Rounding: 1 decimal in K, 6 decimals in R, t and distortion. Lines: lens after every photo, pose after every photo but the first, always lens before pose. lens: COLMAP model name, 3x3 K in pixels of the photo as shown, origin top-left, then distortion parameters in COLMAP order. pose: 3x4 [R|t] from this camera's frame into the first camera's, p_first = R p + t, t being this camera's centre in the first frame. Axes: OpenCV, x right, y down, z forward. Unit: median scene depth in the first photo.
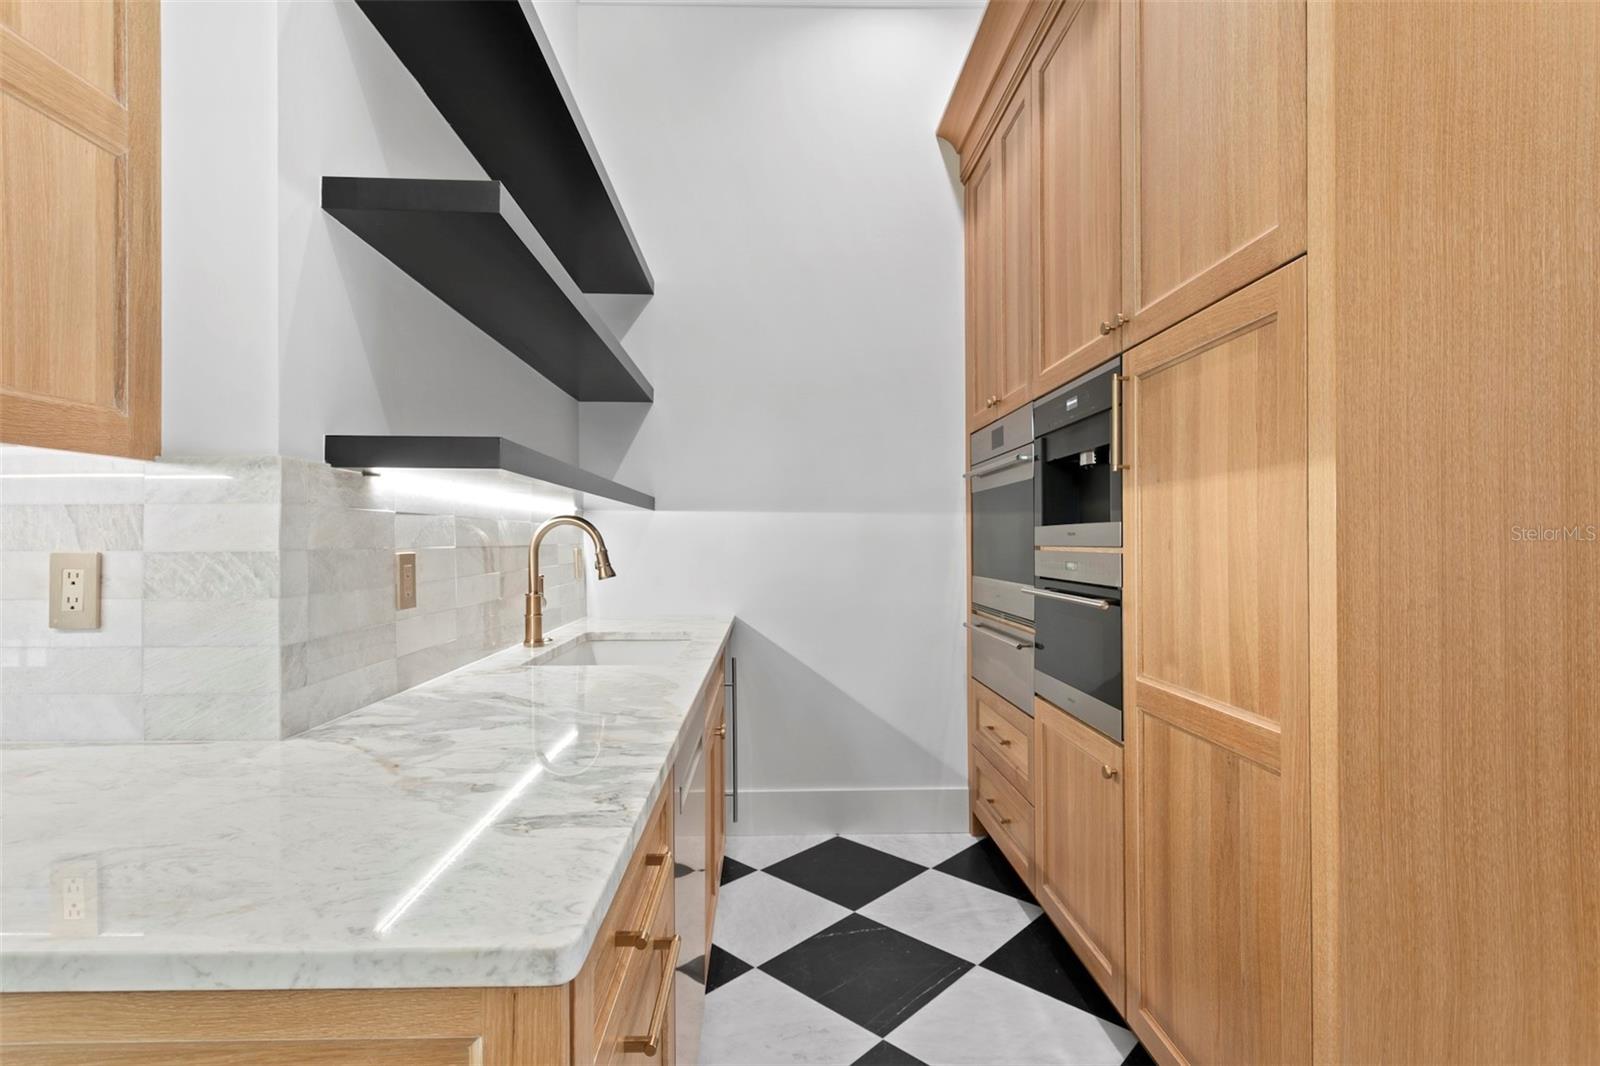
lens RADIAL K [[765.1, 0, 784.0], [0, 765.1, 541.3], [0, 0, 1]] dist [0.001306, 0.000551]
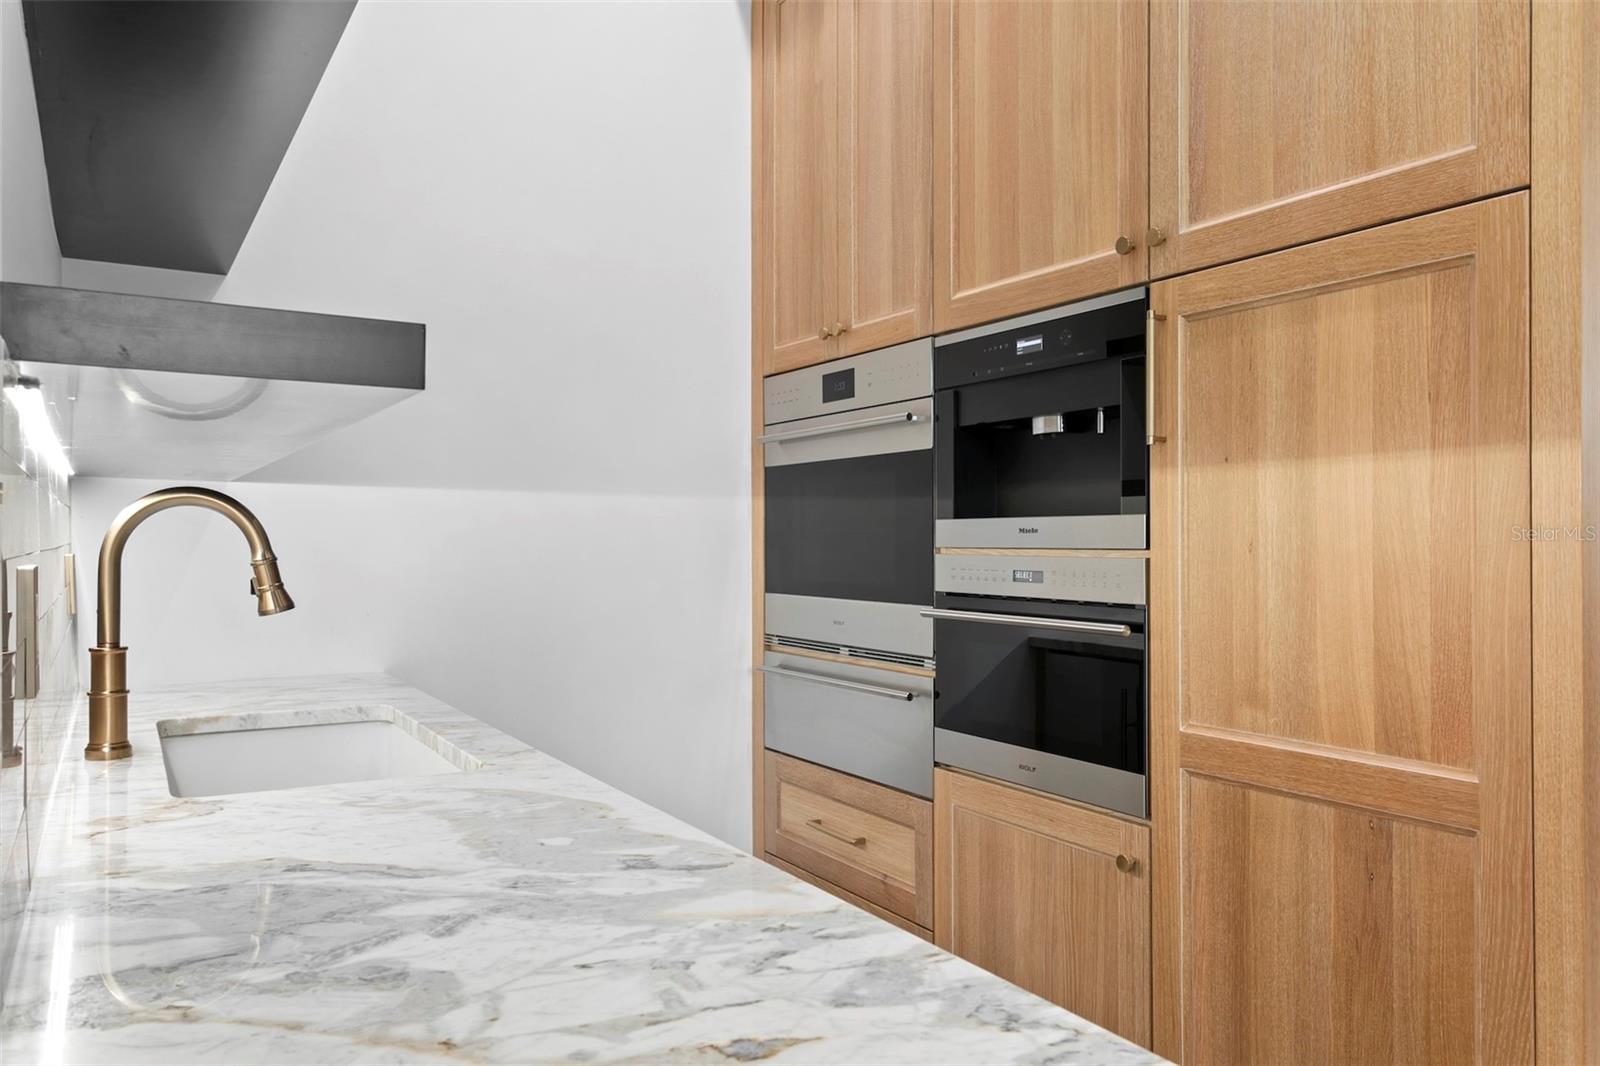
lens RADIAL K [[1186.8, 0, 800.0], [0, 1186.8, 533.0], [0, 0, 1]] dist [0.006041, 0.000405]
pose [[0.876751, 0.004665, 0.480921, -0.474313], [-0.001782, 0.999978, -0.006451, -0.000086], [-0.480941, 0.004799, 0.876740, 0.210461]]
